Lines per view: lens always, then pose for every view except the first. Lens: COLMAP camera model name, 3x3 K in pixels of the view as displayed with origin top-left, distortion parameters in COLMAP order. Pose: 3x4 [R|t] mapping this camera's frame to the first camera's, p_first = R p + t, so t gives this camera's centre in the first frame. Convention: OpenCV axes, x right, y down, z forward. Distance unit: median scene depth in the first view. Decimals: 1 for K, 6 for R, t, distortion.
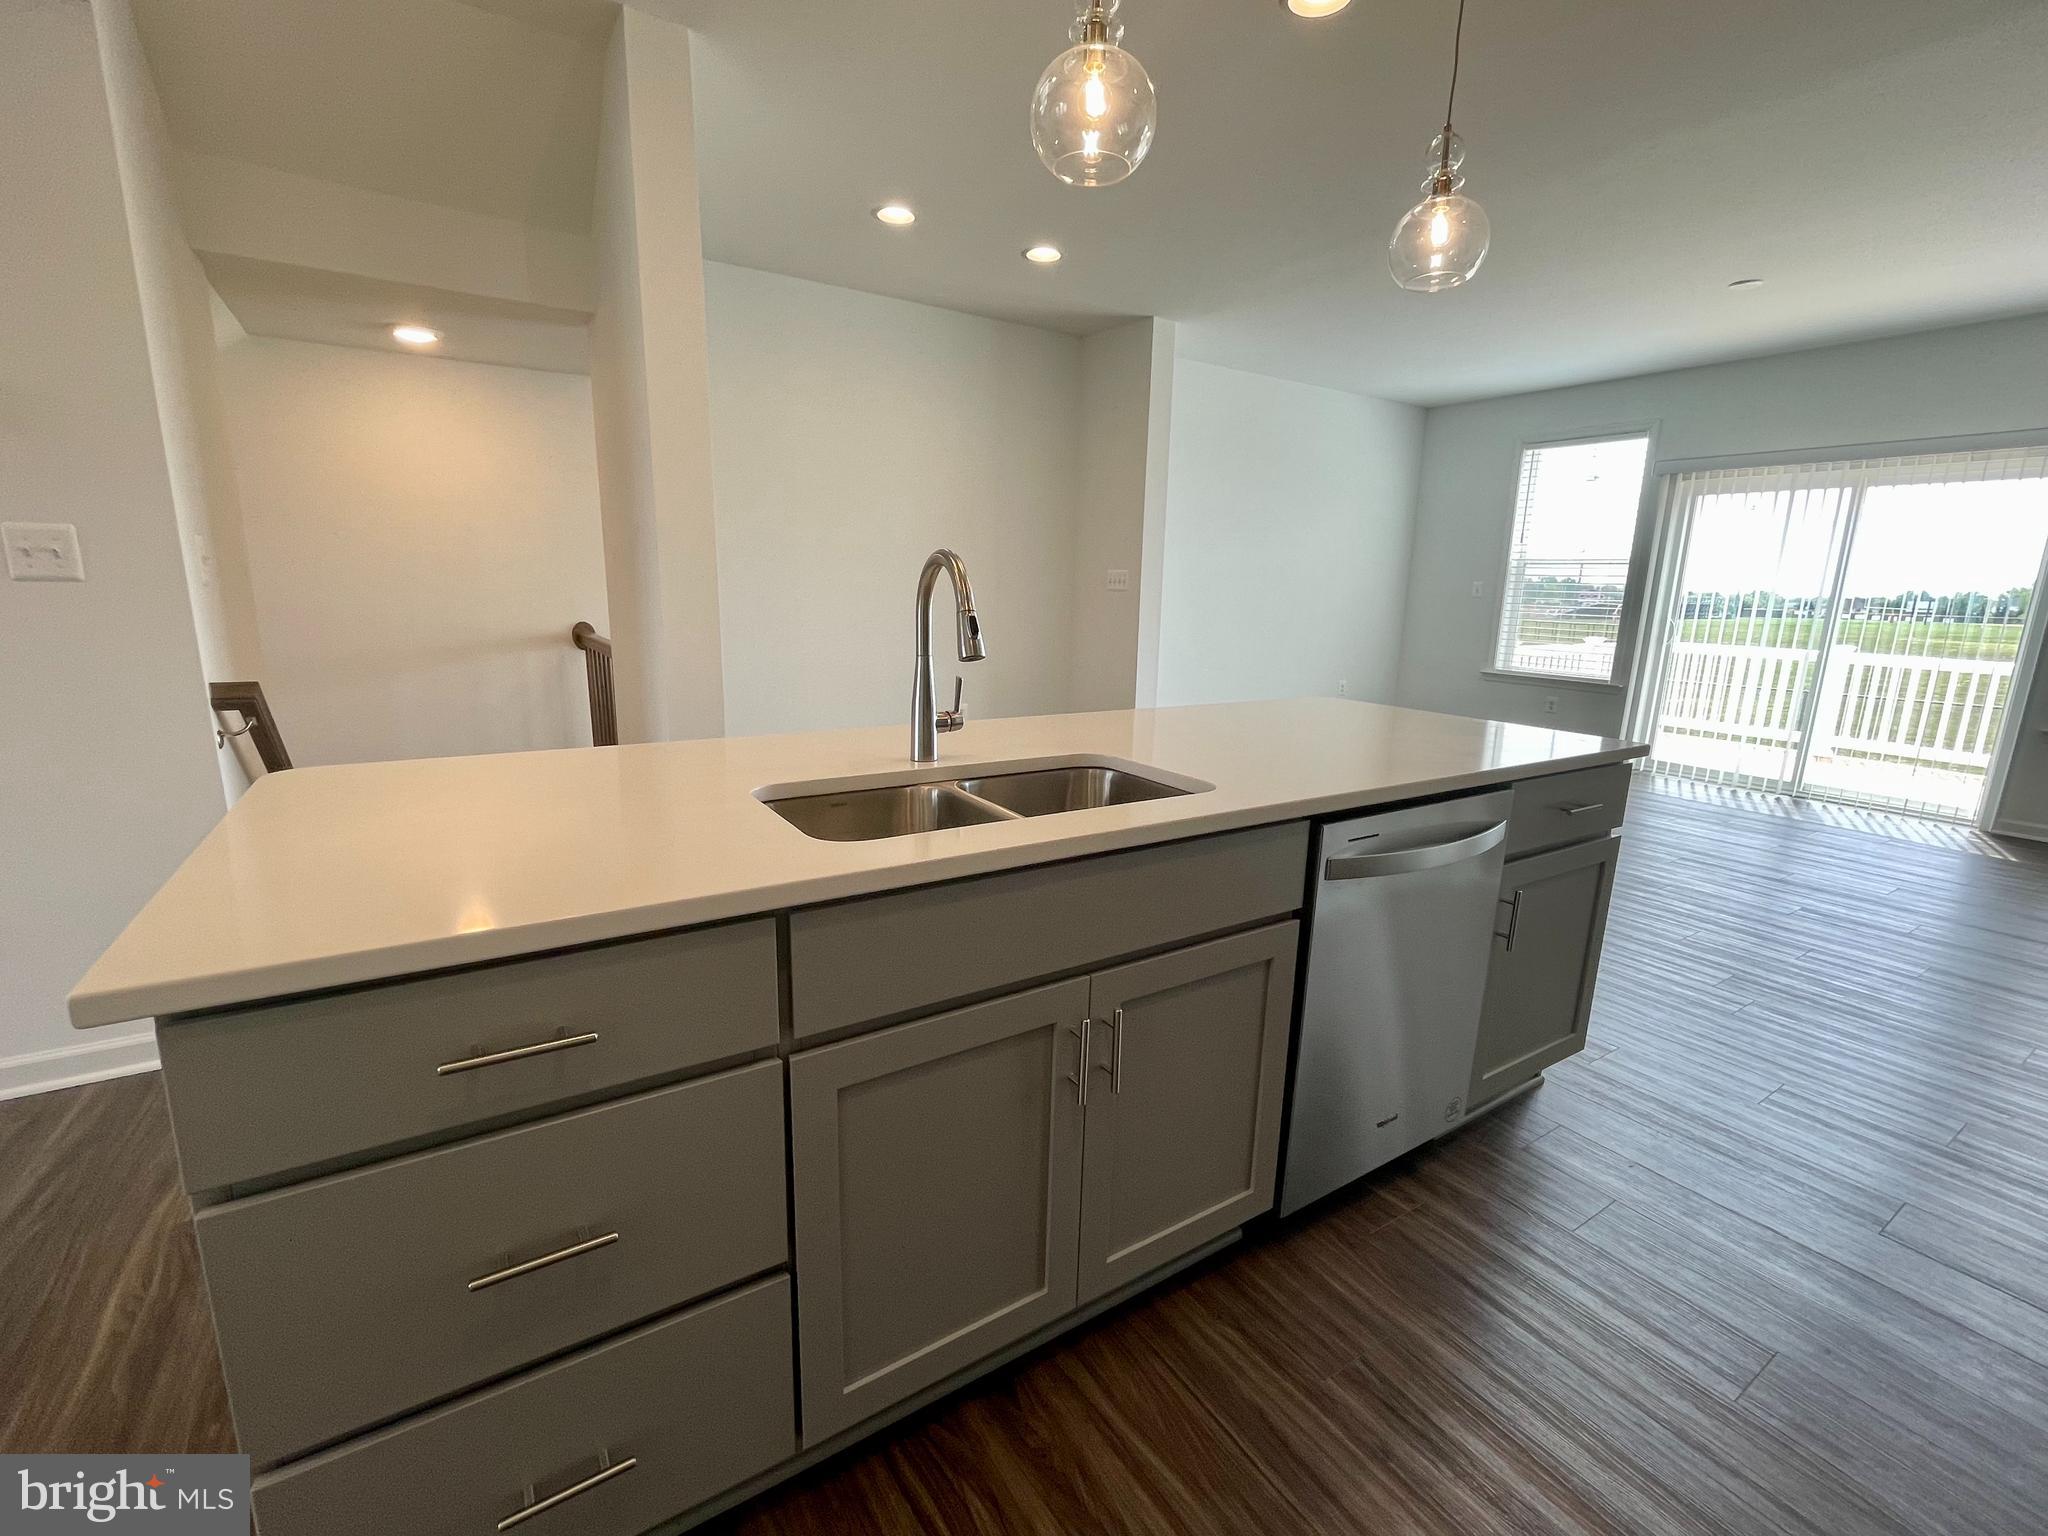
lens RADIAL K [[890.0, 0, 1019.5], [0, 890.0, 770.1], [0, 0, 1]] dist [-0.003045, -0.002513]
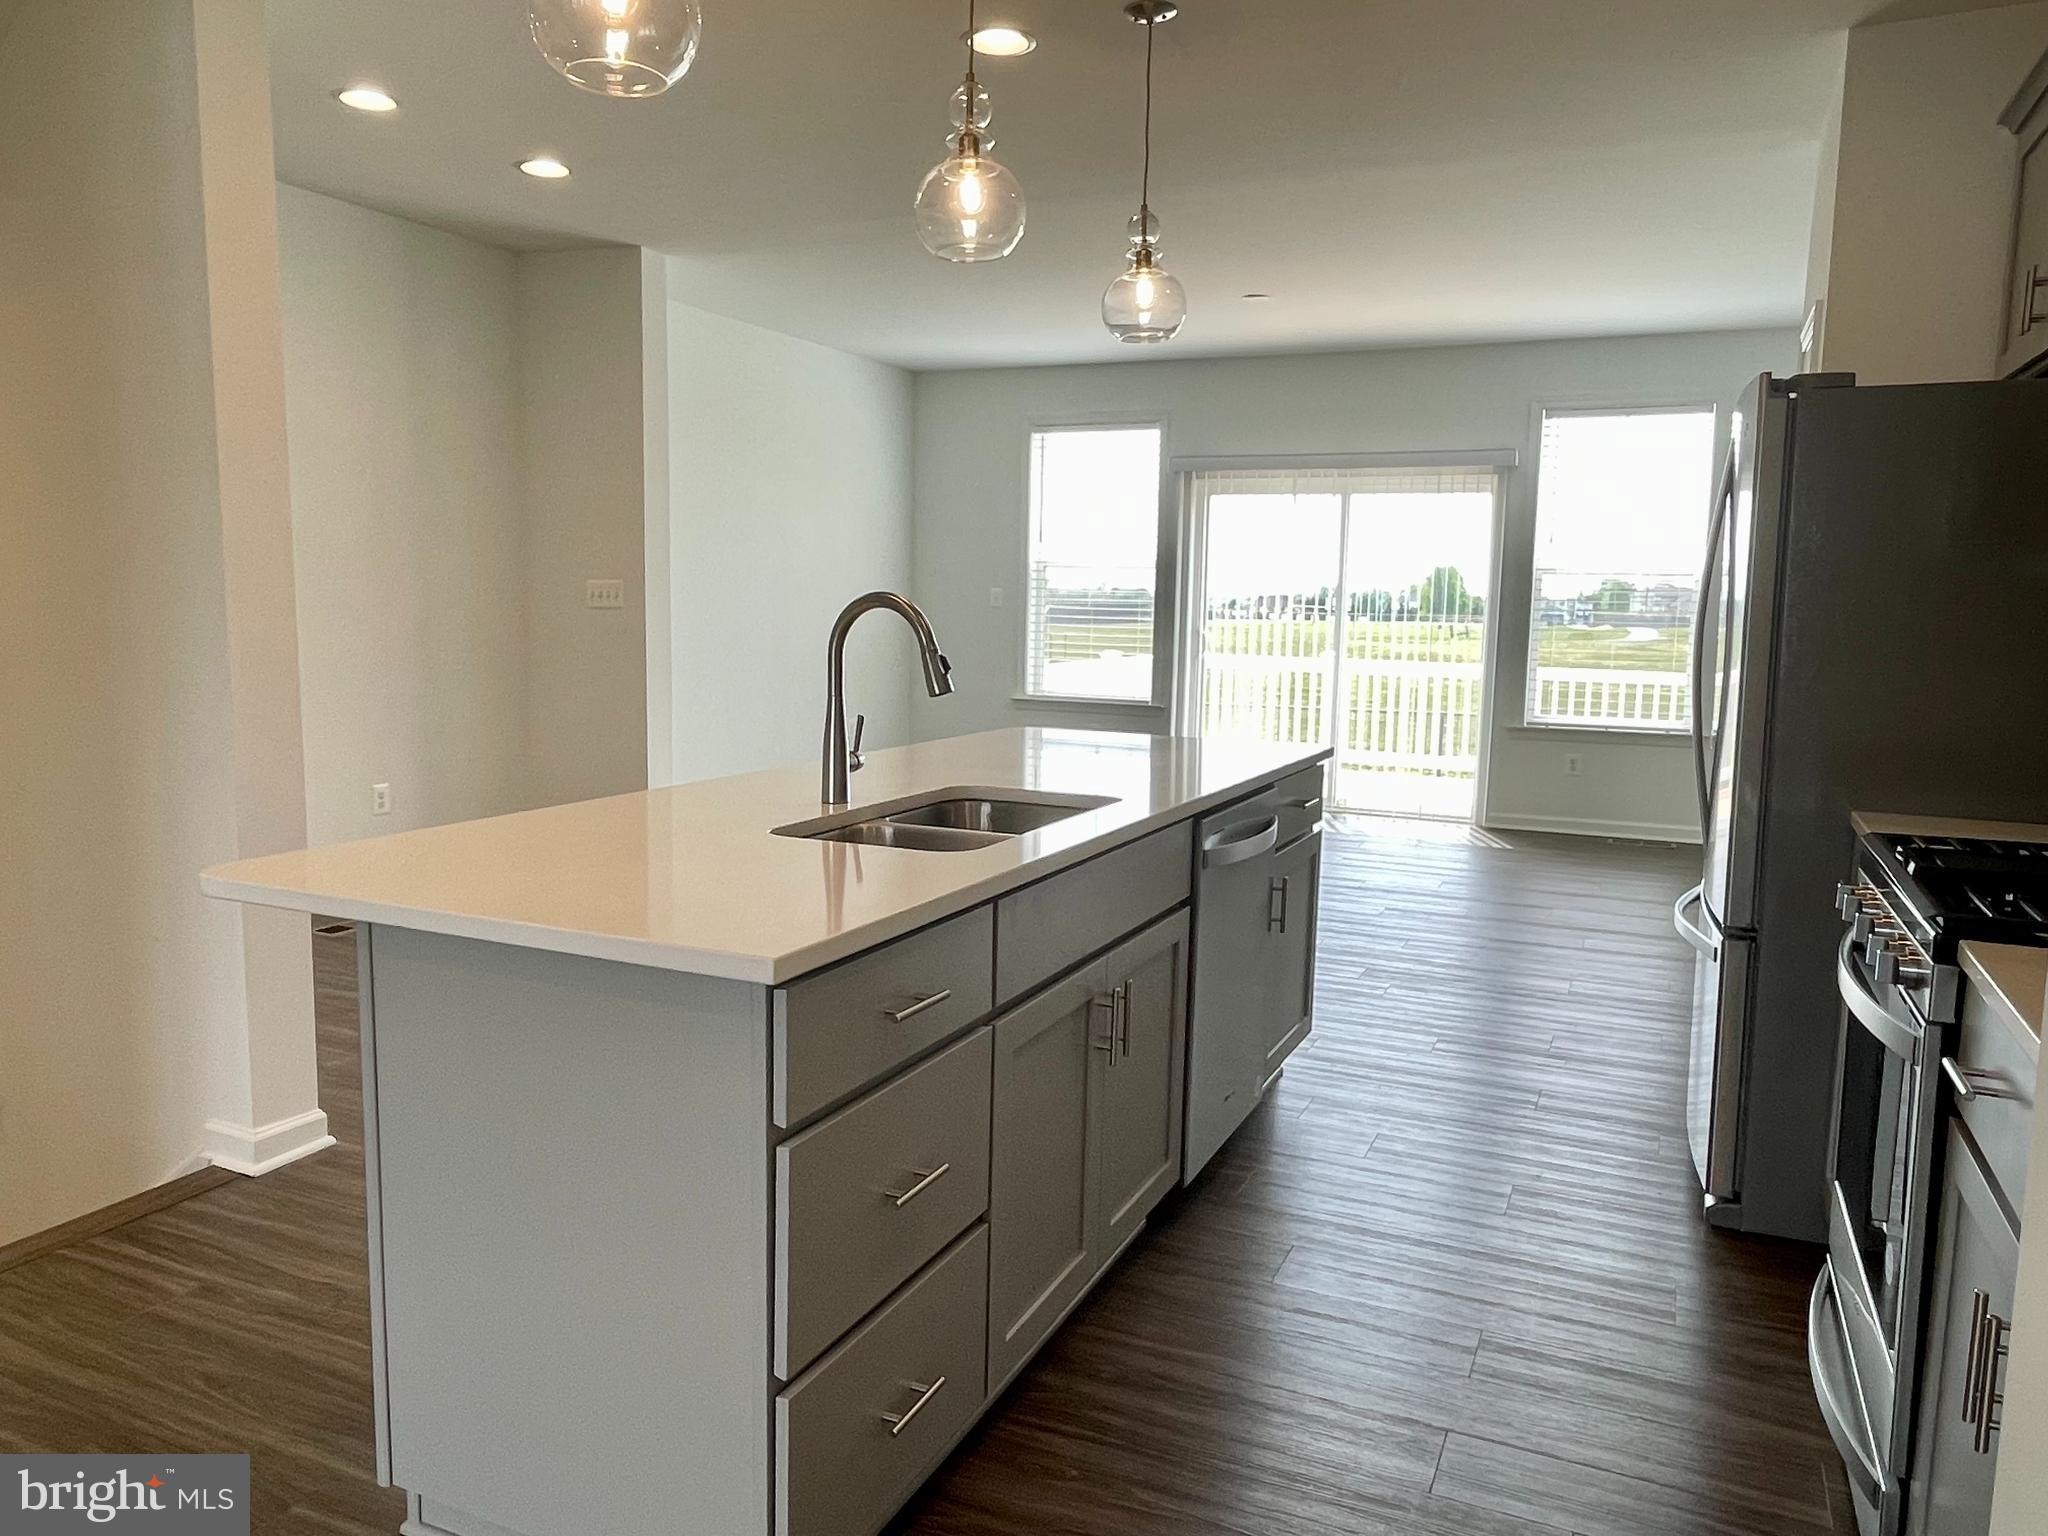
lens RADIAL K [[1442.0, 0, 1018.4], [0, 1442.0, 766.1], [0, 0, 1]] dist [-0.023512, 0.001763]
pose [[0.842076, -0.070689, 0.534707, -0.282204], [0.111994, 0.992683, -0.045139, 0.015368], [-0.527604, 0.097895, 0.843831, -0.157332]]
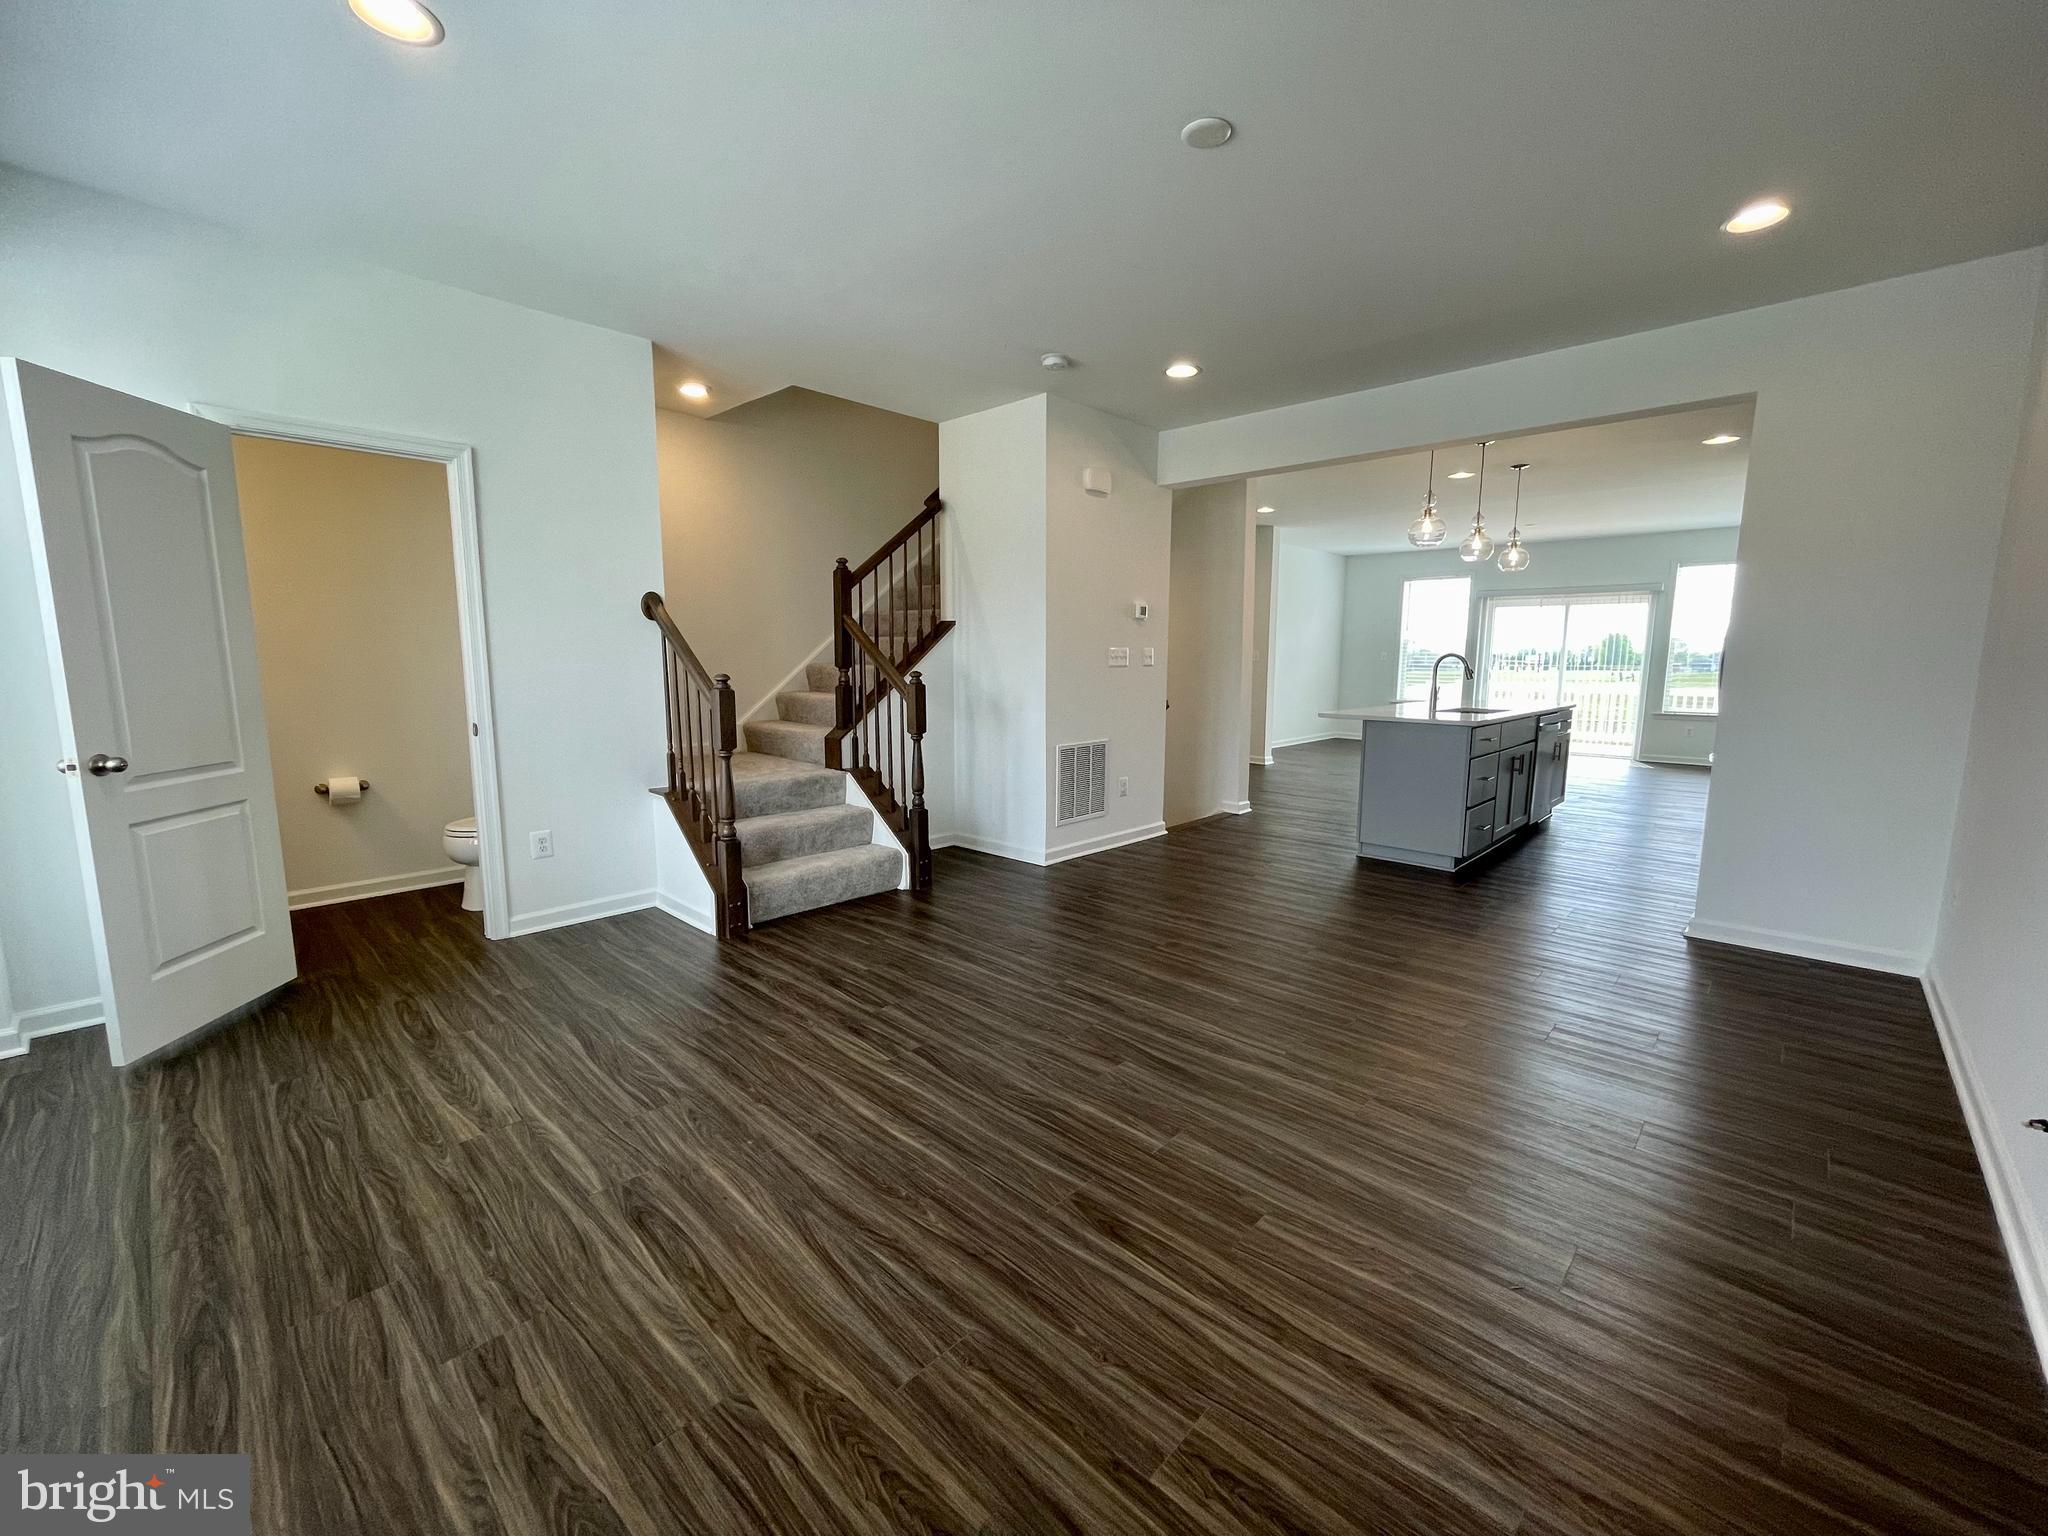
lens RADIAL K [[848.3, 0, 1035.2], [0, 848.3, 767.7], [0, 0, 1]] dist [-0.002407, -0.000673]
pose [[0.966498, -0.052760, 0.251194, -0.953037], [0.070789, 0.995482, -0.063281, 0.122954], [-0.246721, 0.078943, 0.965866, -0.719416]]
